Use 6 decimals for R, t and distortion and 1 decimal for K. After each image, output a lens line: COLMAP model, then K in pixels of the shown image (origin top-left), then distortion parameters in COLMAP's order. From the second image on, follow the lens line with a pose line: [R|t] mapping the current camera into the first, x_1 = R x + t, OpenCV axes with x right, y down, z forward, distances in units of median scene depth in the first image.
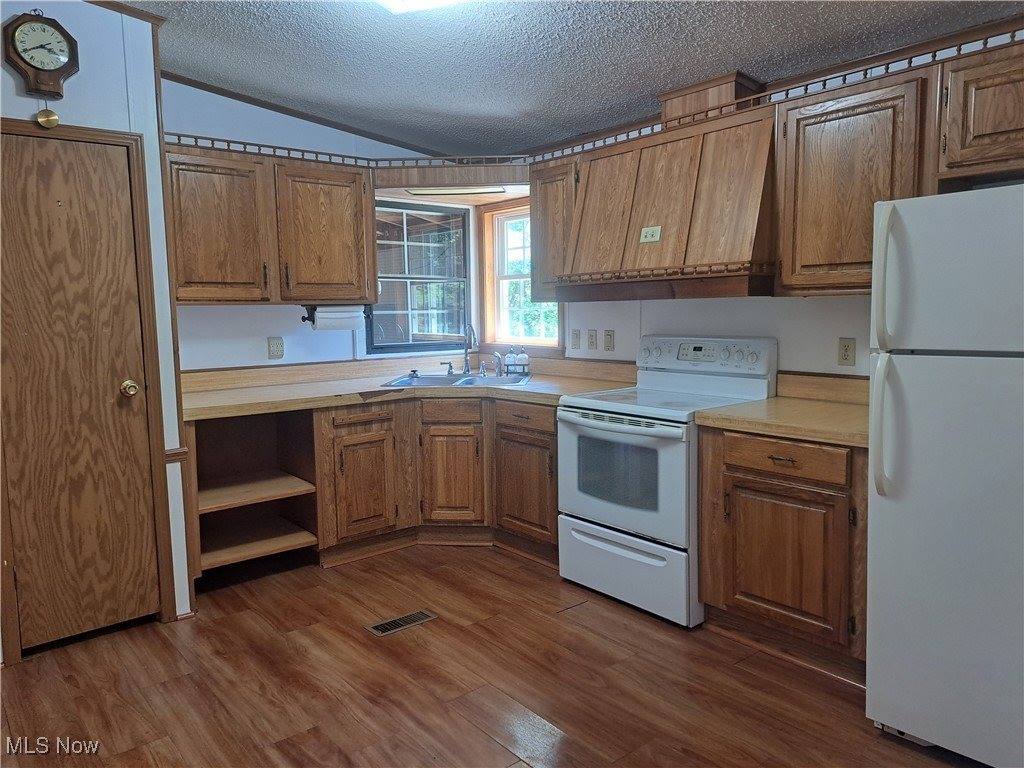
lens RADIAL K [[713.8, 0, 511.0], [0, 713.8, 380.4], [0, 0, 1]] dist [0.049693, -0.066439]
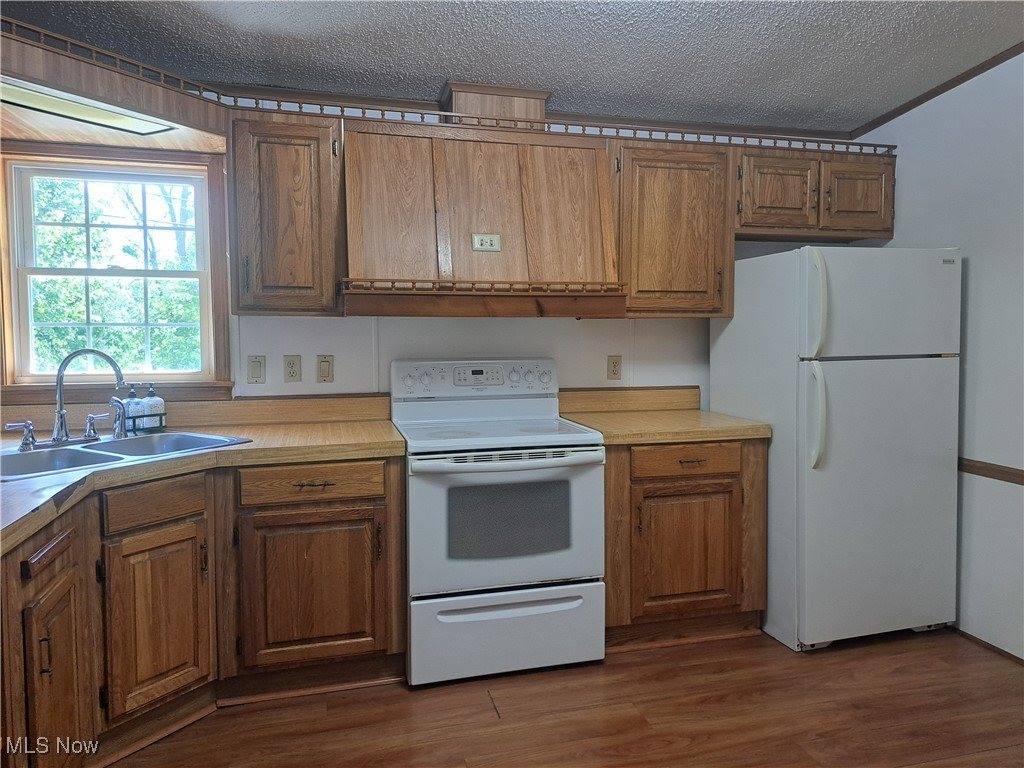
lens RADIAL K [[732.3, 0, 526.0], [0, 732.3, 378.7], [0, 0, 1]] dist [0.074478, -0.067962]
pose [[0.401933, -0.045553, 0.914535, -0.631377], [0.088496, 0.996019, 0.010718, -0.044440], [-0.911383, 0.076625, 0.404364, 0.621619]]
